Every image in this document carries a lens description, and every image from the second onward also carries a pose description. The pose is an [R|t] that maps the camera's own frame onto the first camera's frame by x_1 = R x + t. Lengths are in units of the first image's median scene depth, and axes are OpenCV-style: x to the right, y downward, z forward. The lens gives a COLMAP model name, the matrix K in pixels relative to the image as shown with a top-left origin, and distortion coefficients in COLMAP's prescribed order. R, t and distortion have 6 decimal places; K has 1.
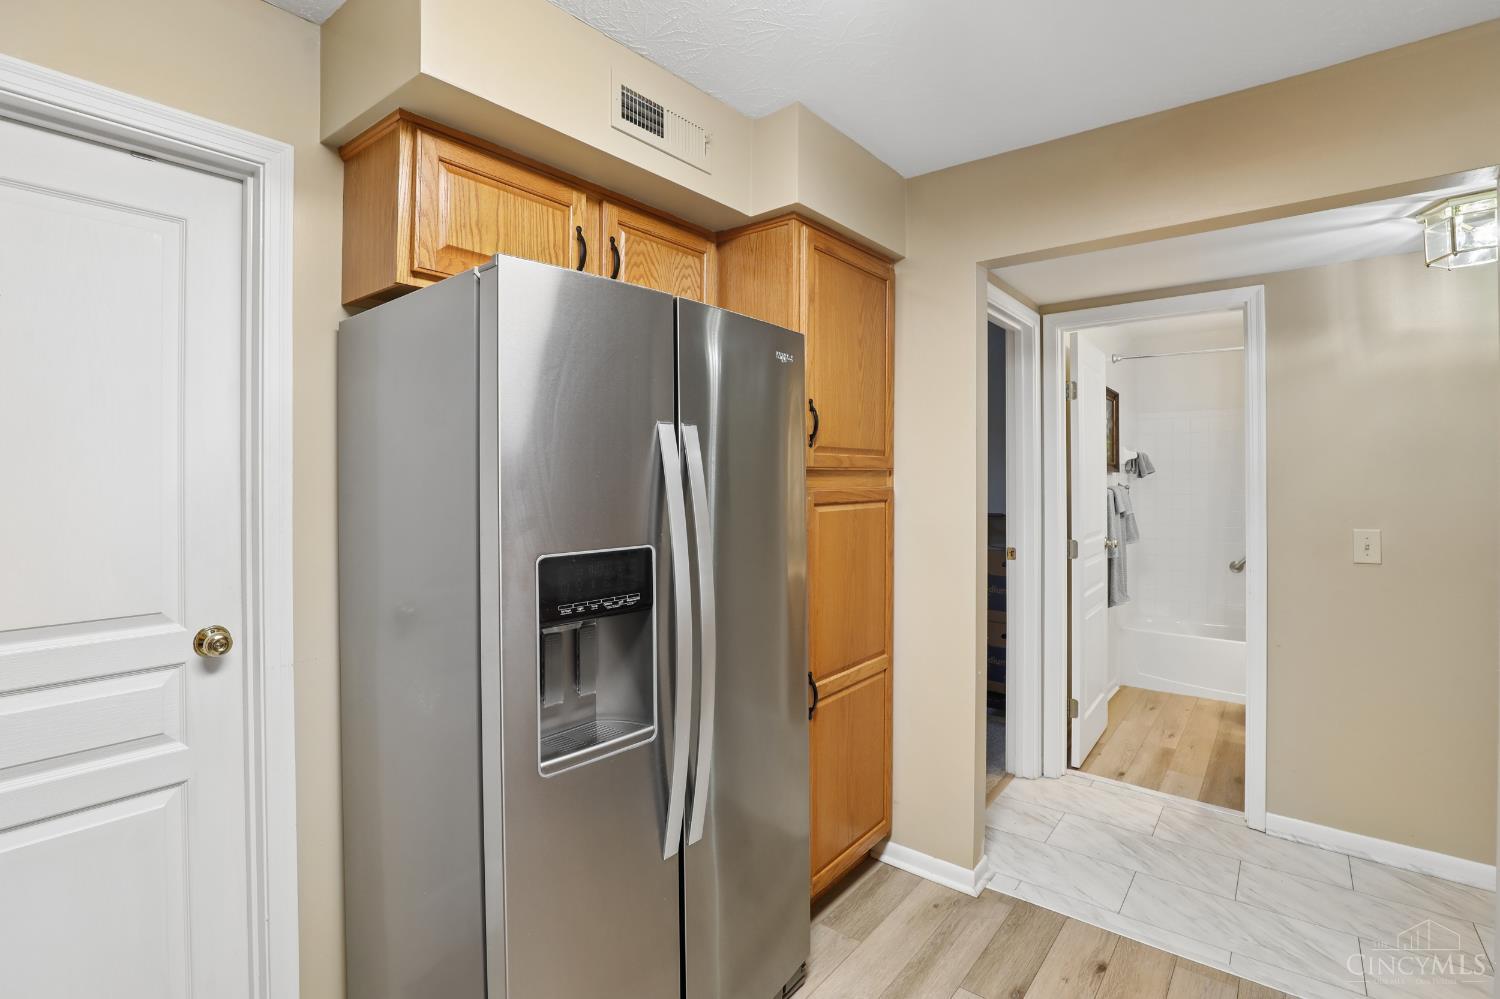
lens RADIAL K [[692.9, 0, 747.8], [0, 692.9, 490.8], [0, 0, 1]] dist [-0.034007, 0.005710]
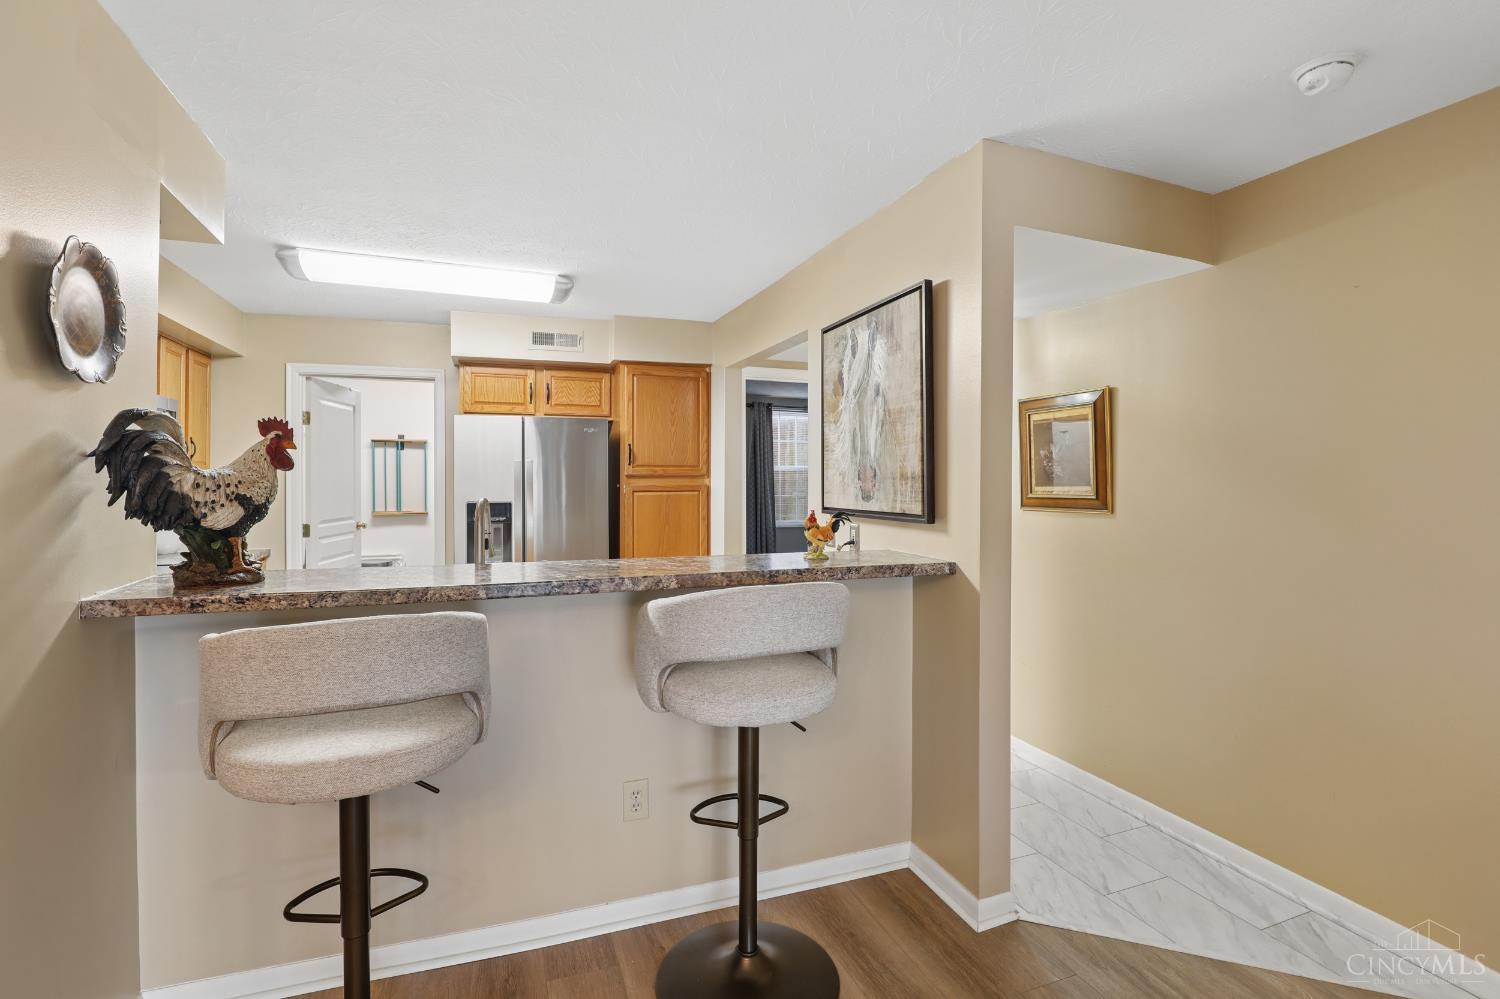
lens RADIAL K [[696.2, 0, 750.0], [0, 696.2, 475.8], [0, 0, 1]] dist [-0.031174, 0.000197]
pose [[0.861018, 0.003490, -0.508562, 1.438408], [-0.012303, 0.999827, -0.013969, -0.003114], [0.508425, 0.018284, 0.860912, -0.663865]]
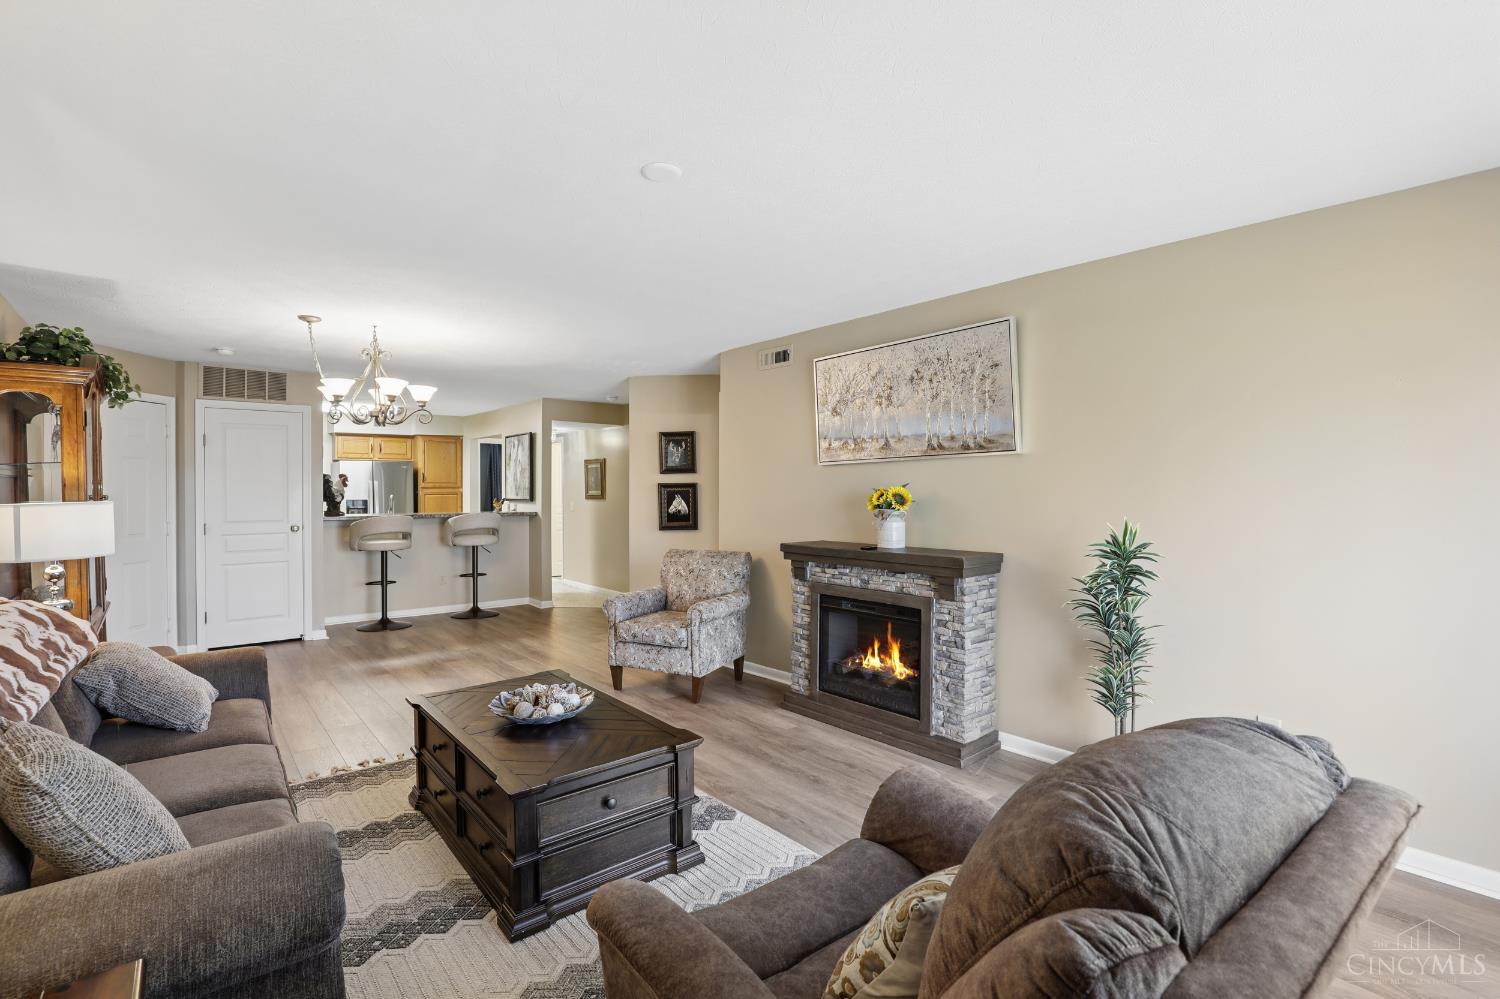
lens RADIAL K [[692.9, 0, 747.8], [0, 692.9, 490.8], [0, 0, 1]] dist [-0.034007, 0.005710]
pose [[0.981728, 0.004633, -0.190236, 2.979444], [-0.006242, 0.999950, -0.007857, 0.015199], [0.190190, 0.008901, 0.981707, -3.021343]]
